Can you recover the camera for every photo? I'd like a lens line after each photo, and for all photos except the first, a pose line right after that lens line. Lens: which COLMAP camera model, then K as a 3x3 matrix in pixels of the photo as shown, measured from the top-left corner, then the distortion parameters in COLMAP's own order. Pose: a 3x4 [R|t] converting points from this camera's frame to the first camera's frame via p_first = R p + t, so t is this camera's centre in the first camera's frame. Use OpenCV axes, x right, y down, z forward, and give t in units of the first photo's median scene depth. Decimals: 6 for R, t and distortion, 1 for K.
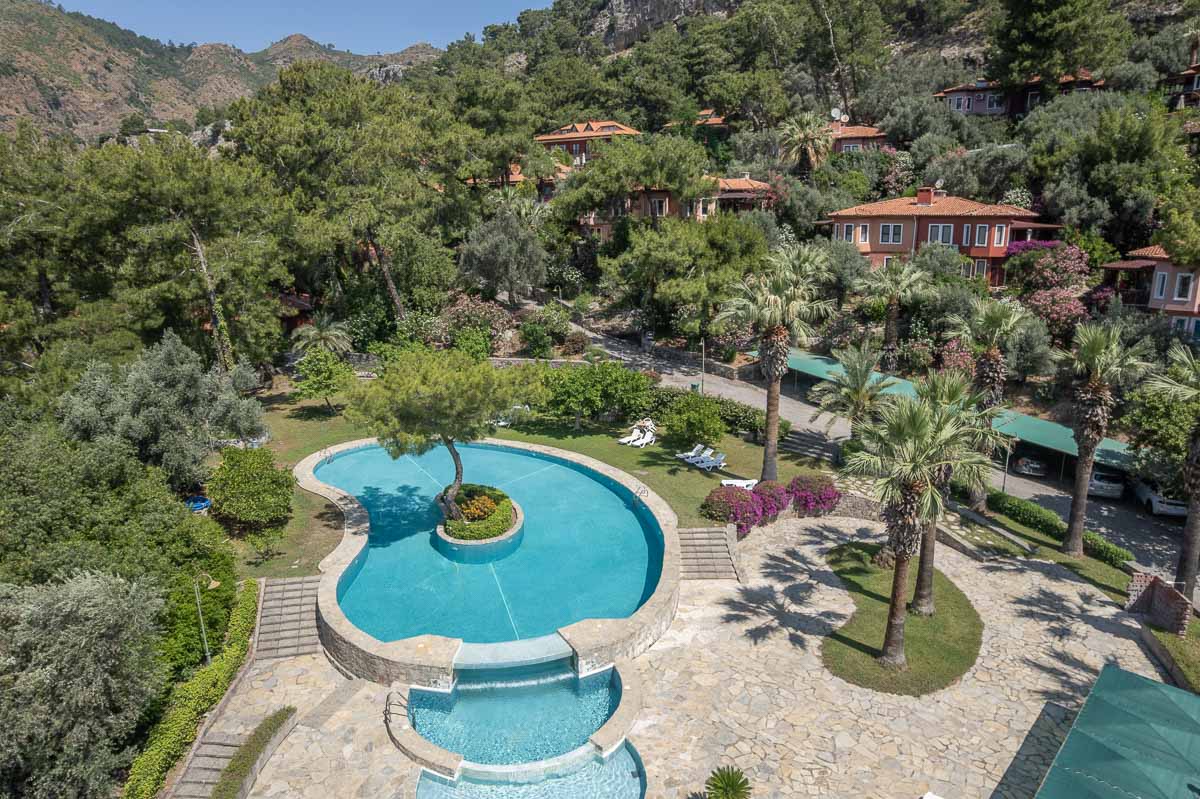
lens RADIAL K [[771.2, 0, 605.9], [0, 771.2, 405.4], [0, 0, 1]] dist [-0.074624, 0.066167]
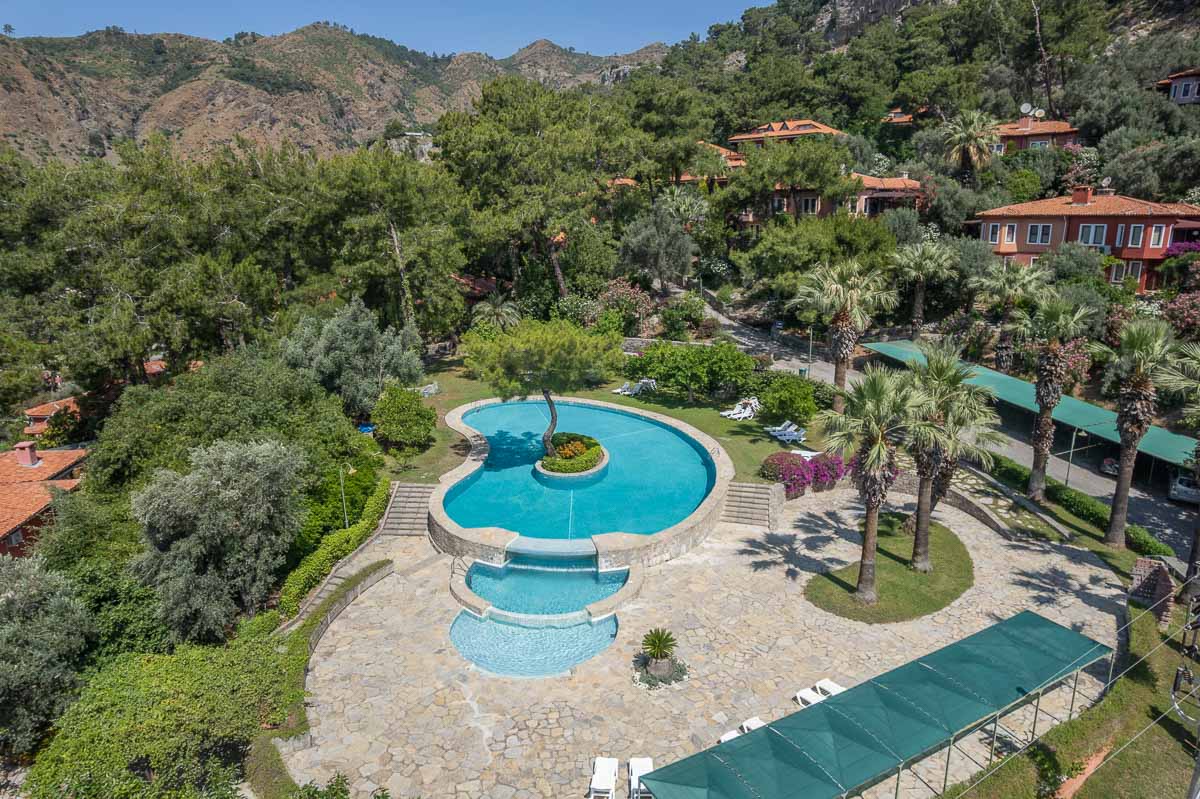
lens RADIAL K [[771.2, 0, 604.3], [0, 771.2, 407.5], [0, 0, 1]] dist [-0.074624, 0.066167]
pose [[0.959483, 0.074499, -0.271741, 0.154327], [-0.072795, 0.997213, 0.016359, 0.030534], [0.272202, 0.004085, 0.962232, -0.120694]]
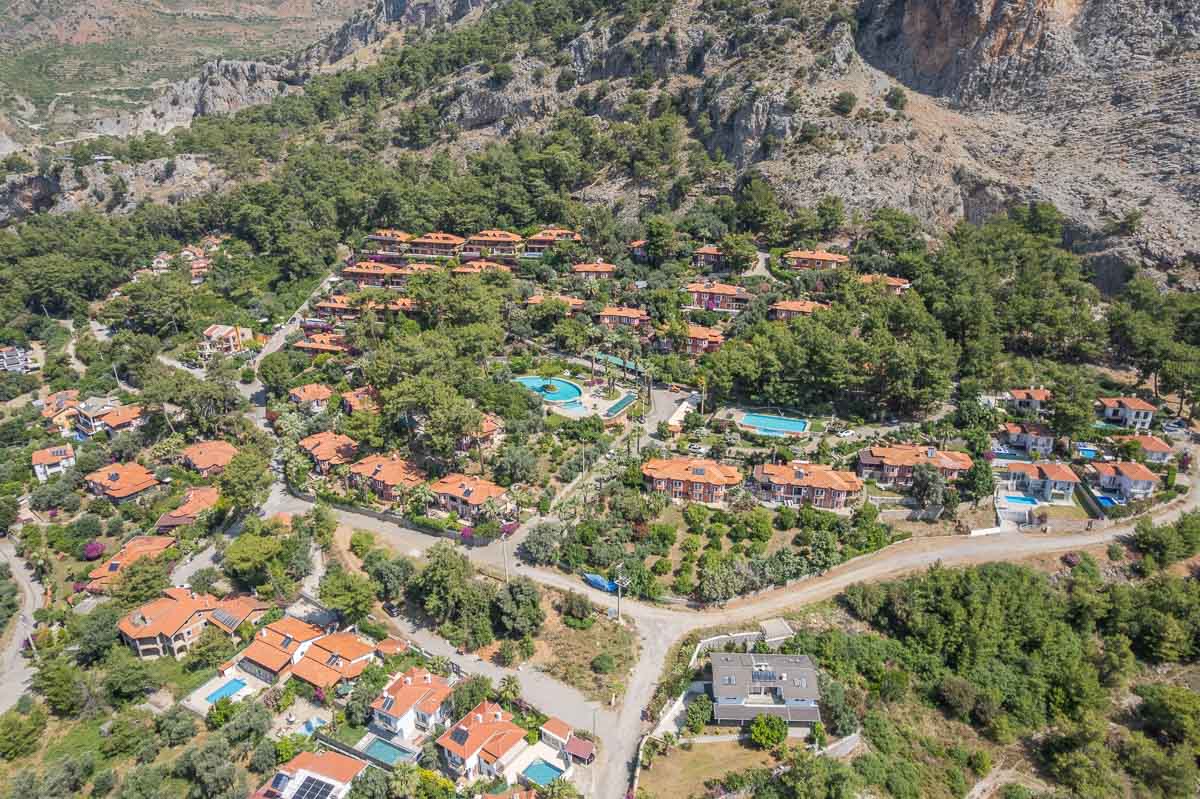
lens RADIAL K [[771.2, 0, 602.6], [0, 771.2, 400.3], [0, 0, 1]] dist [-0.074624, 0.066167]
pose [[0.958829, -0.091414, 0.268869, -1.129806], [0.061293, 0.991075, 0.118380, -0.377158], [-0.277291, -0.097027, 0.955874, -4.025991]]
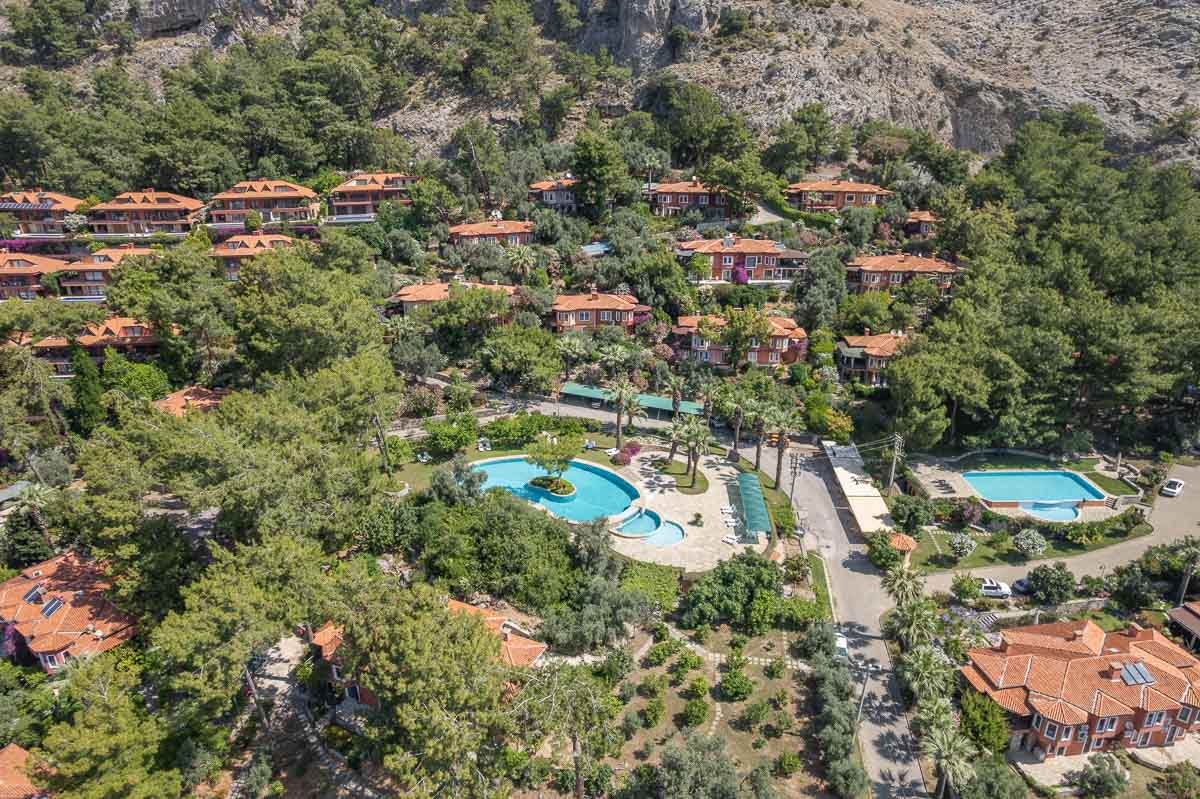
lens RADIAL K [[771.2, 0, 605.4], [0, 771.2, 397.2], [0, 0, 1]] dist [-0.074624, 0.066167]
pose [[0.770854, -0.218670, 0.598303, -1.243890], [0.145364, 0.974838, 0.169000, -0.477017], [-0.620204, -0.043303, 0.783245, -1.013474]]
